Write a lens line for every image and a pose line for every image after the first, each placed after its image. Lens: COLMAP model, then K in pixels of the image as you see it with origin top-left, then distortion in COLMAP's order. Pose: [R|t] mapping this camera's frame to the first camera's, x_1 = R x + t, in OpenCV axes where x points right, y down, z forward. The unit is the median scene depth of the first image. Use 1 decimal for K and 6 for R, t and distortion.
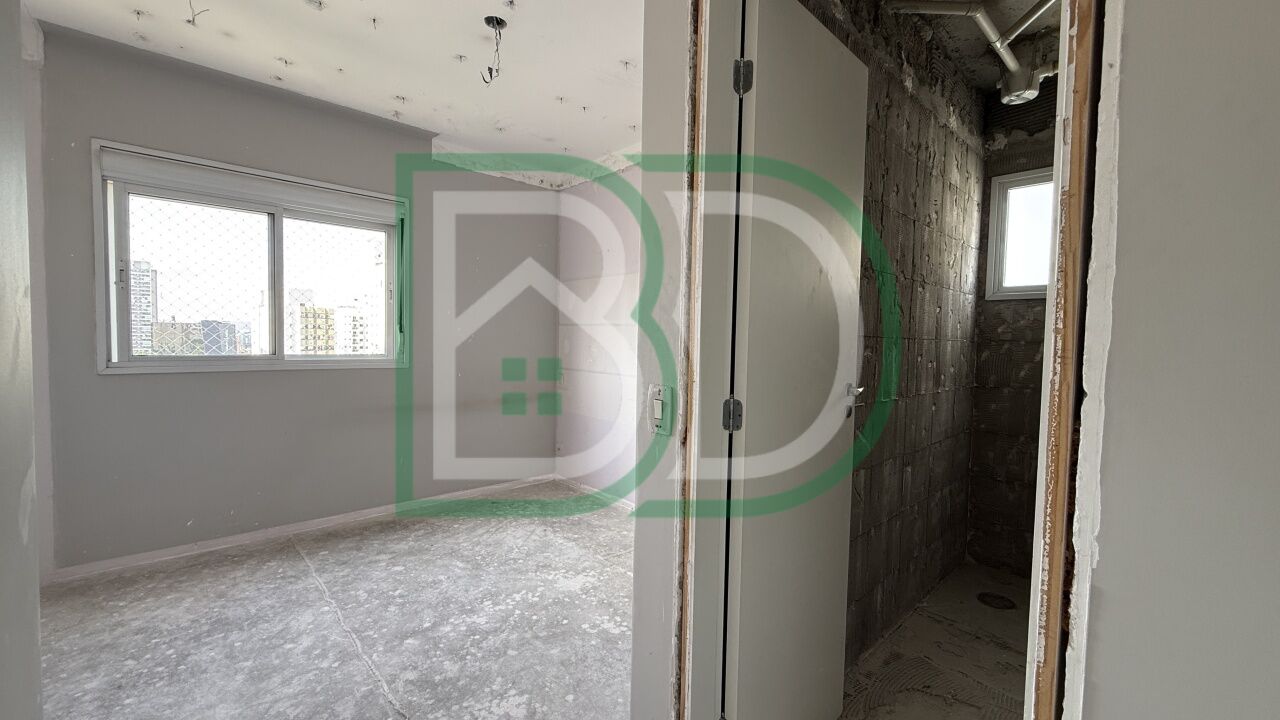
lens RADIAL K [[508.9, 0, 639.5], [0, 508.9, 360.4], [0, 0, 1]] dist [0.001668, -0.000587]
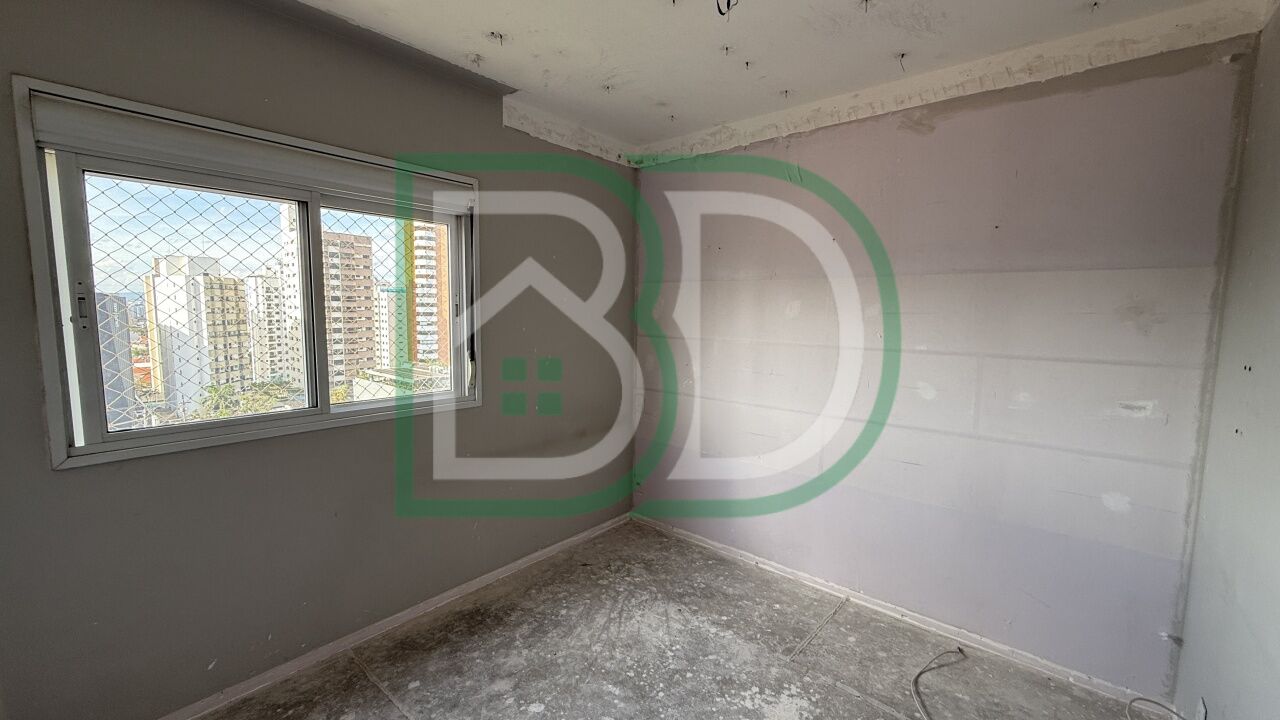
lens RADIAL K [[508.9, 0, 640.2], [0, 508.9, 360.2], [0, 0, 1]] dist [0.001668, -0.000587]
pose [[0.993049, -0.019147, 0.116132, -0.358881], [0.012394, 0.998205, 0.058597, -0.111503], [-0.117045, -0.056750, 0.991504, 0.262636]]
